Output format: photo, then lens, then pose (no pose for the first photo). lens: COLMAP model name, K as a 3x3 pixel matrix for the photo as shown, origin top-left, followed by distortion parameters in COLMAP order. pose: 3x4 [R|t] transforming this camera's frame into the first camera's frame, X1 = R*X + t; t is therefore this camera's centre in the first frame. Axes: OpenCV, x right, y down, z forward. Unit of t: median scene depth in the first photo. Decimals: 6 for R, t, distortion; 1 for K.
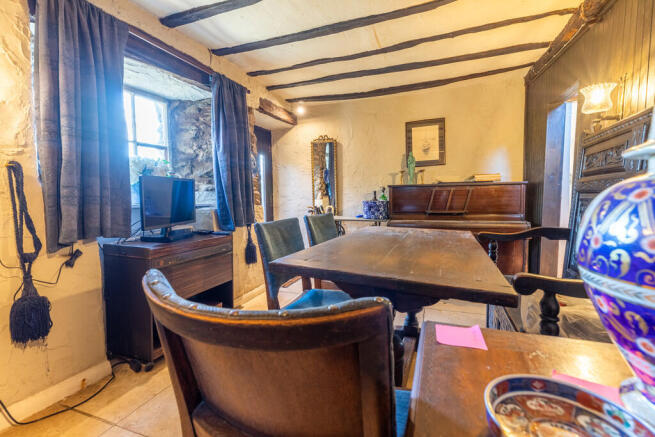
lens RADIAL K [[304.6, 0, 323.4], [0, 304.6, 216.4], [0, 0, 1]] dist [0.002152, -0.000738]
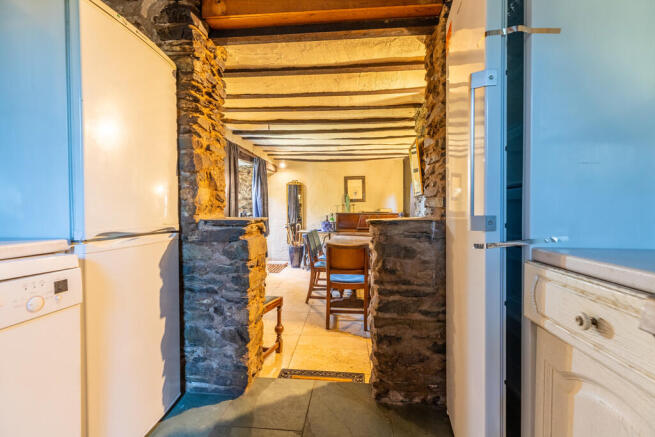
lens RADIAL K [[304.6, 0, 328.1], [0, 304.6, 217.5], [0, 0, 1]] dist [0.002152, -0.000738]
pose [[0.961012, 0.010154, 0.276320, -0.308516], [0.001369, 0.999139, -0.041474, -0.001733], [-0.276503, 0.040236, 0.960170, -0.664763]]
